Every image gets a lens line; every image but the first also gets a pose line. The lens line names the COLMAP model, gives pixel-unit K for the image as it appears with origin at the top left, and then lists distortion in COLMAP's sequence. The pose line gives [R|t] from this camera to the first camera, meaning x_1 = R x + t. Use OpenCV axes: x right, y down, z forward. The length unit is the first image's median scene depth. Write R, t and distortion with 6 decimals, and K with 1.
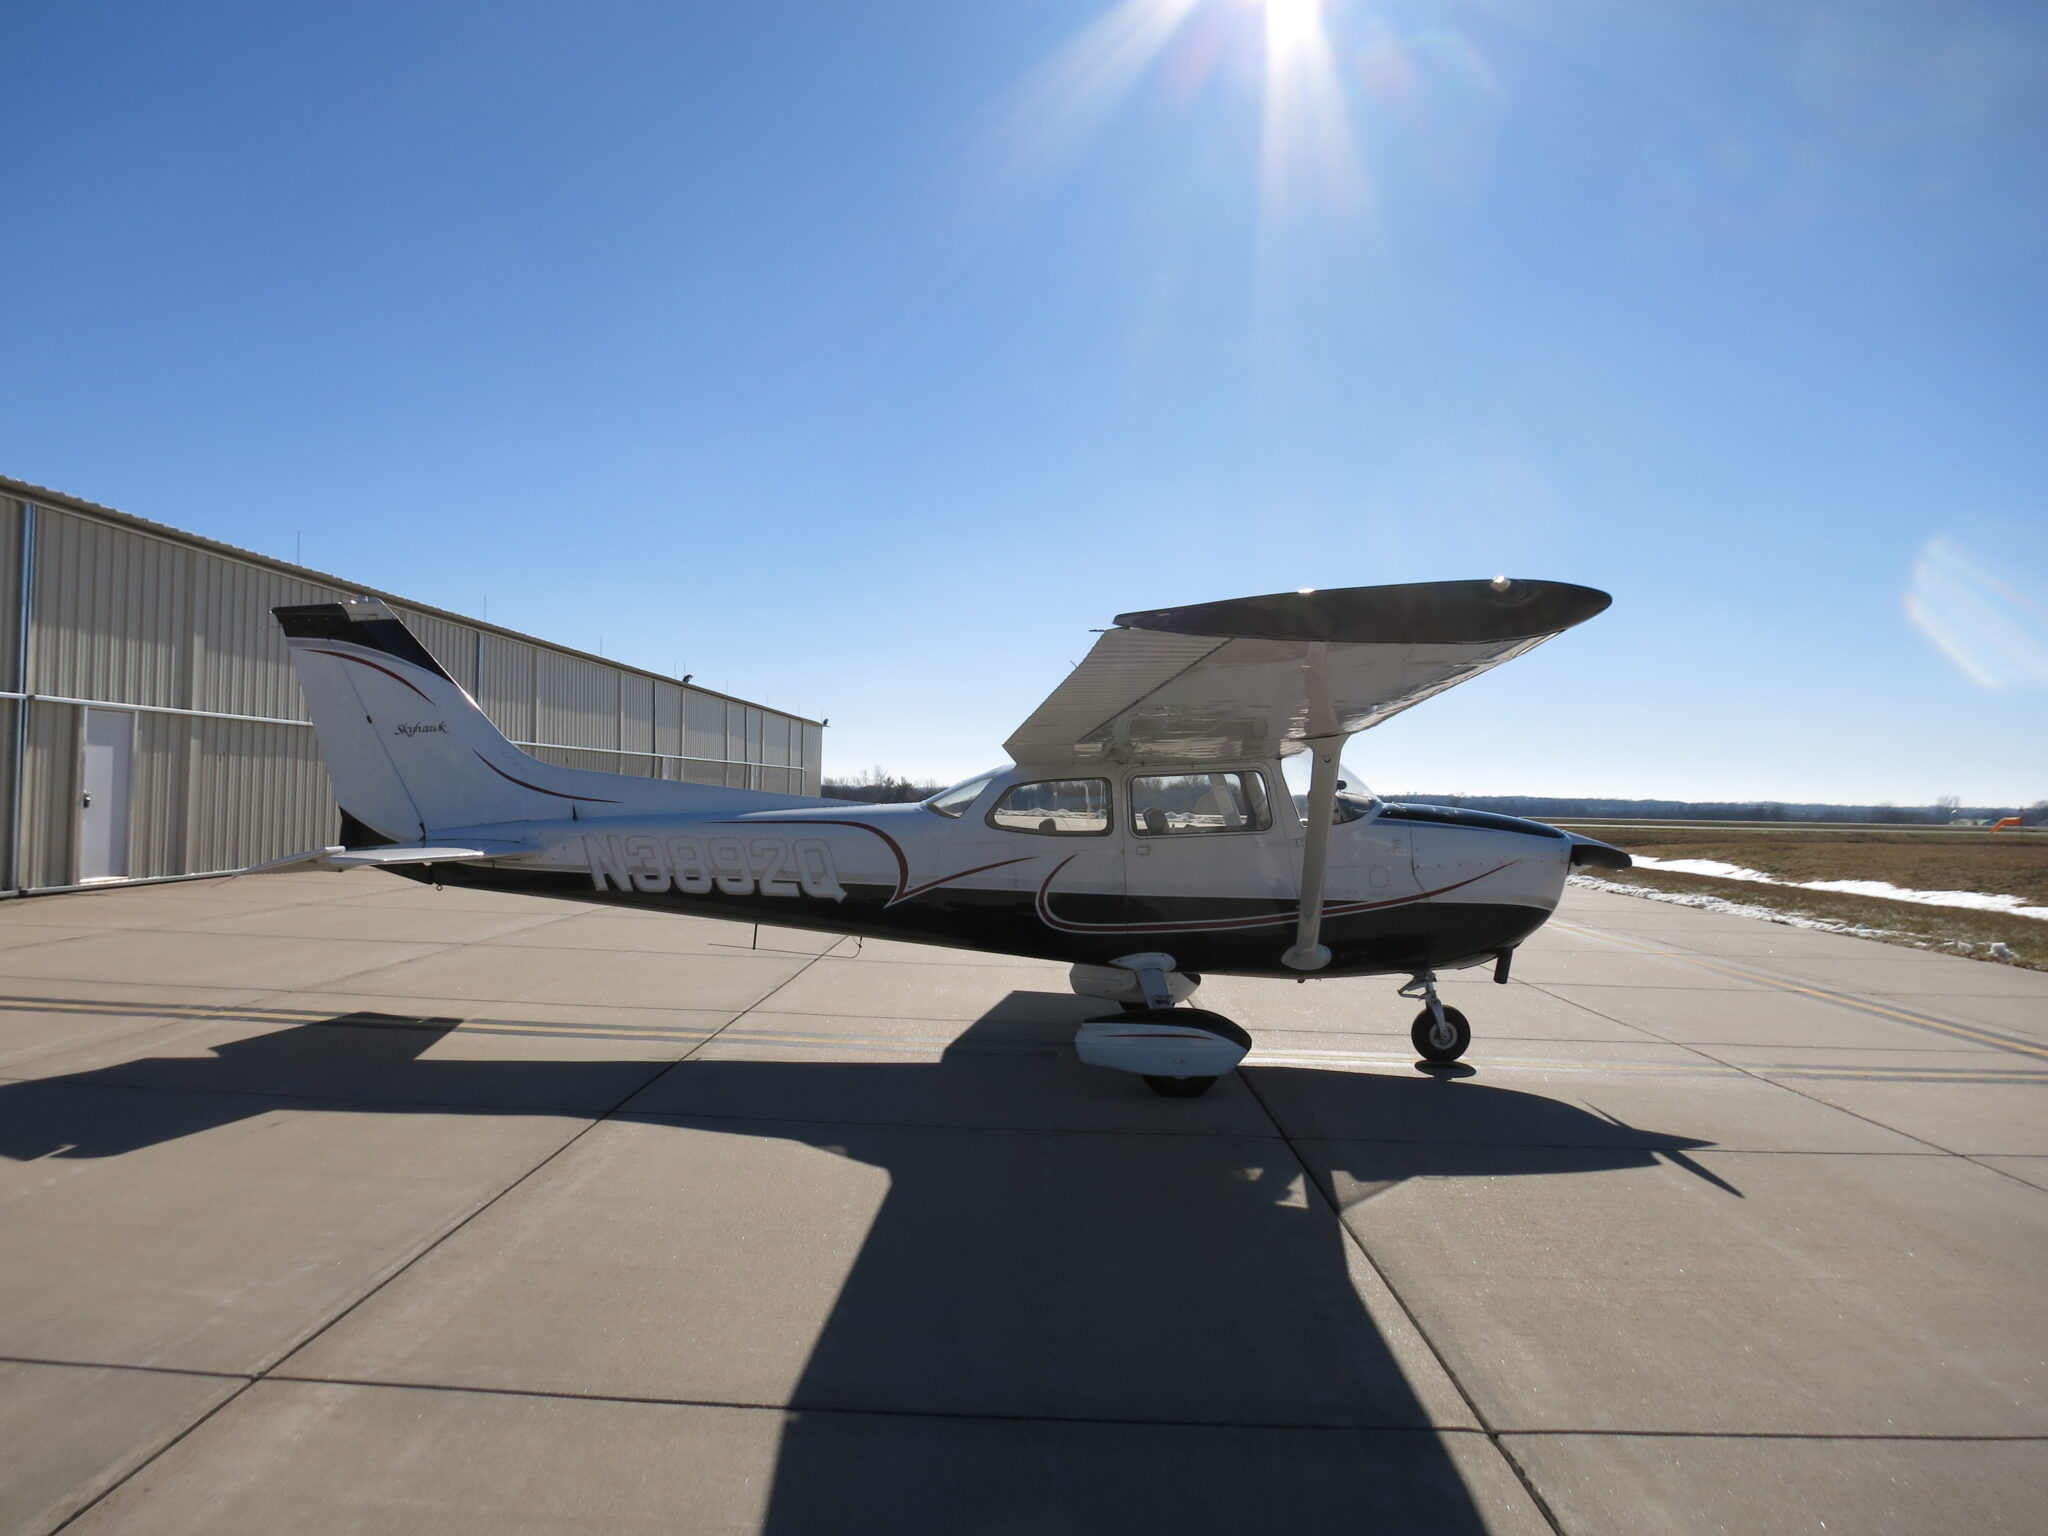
lens RADIAL K [[1446.8, 0, 1023.1], [0, 1446.8, 760.7], [0, 0, 1]] dist [-0.053352, 0.002770]
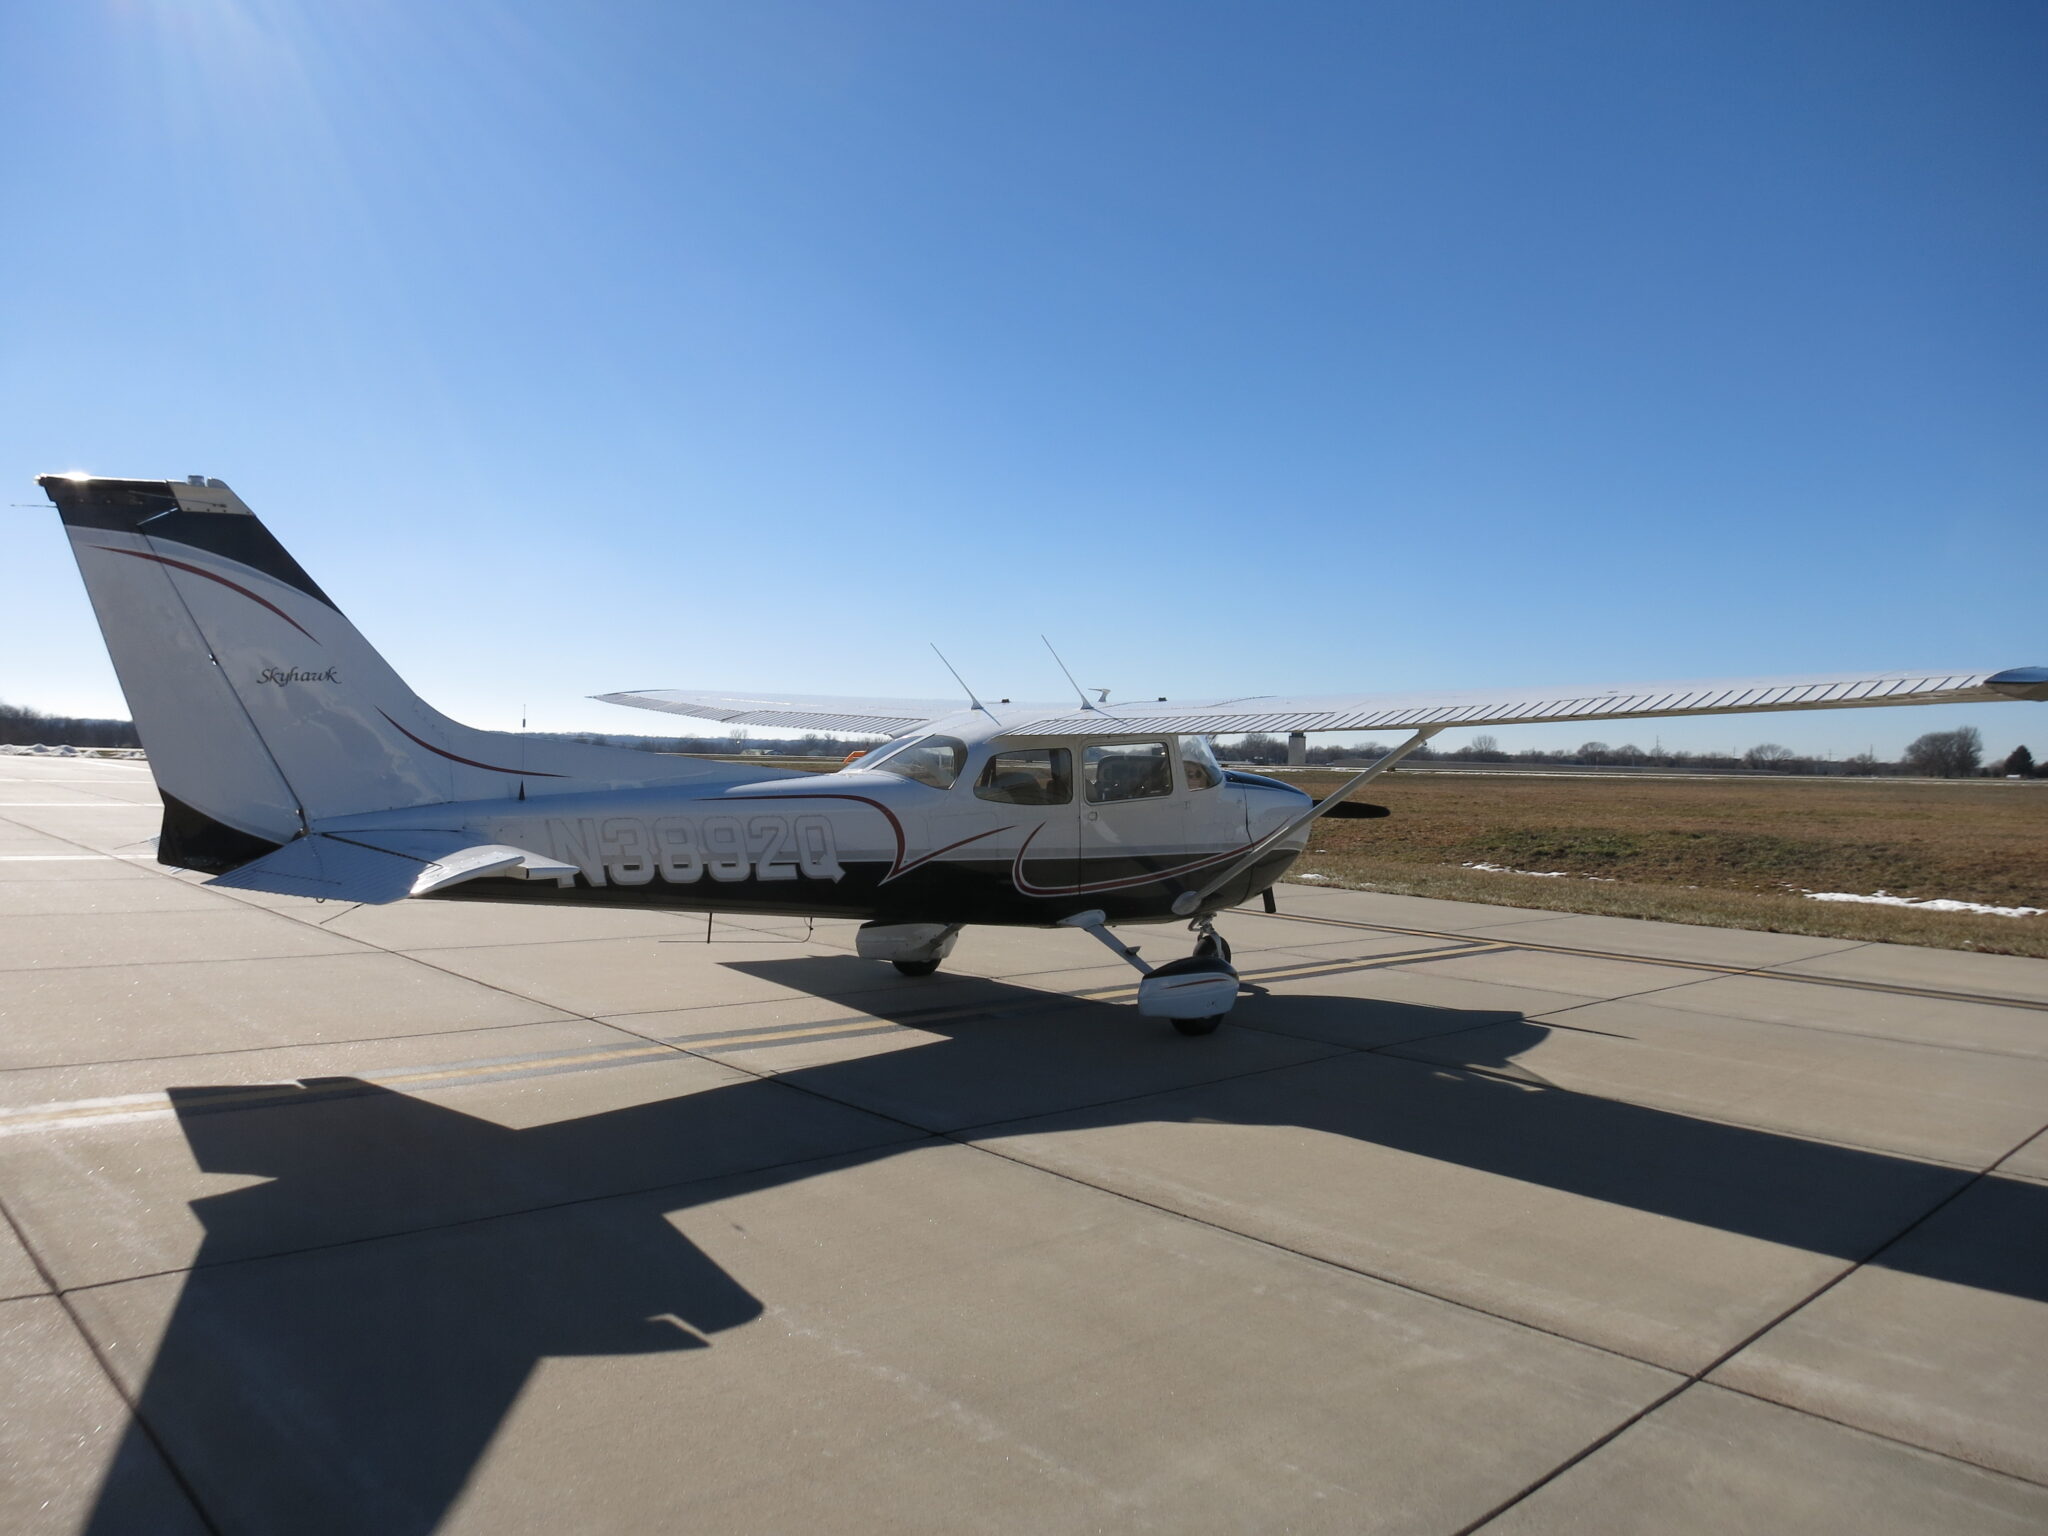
lens RADIAL K [[1446.8, 0, 1010.2], [0, 1446.8, 767.8], [0, 0, 1]] dist [-0.053352, 0.002770]
pose [[0.720180, -0.009613, 0.693721, -0.681414], [-0.027972, 0.998689, 0.042877, -0.017802], [-0.693223, -0.050284, 0.718967, 0.261069]]
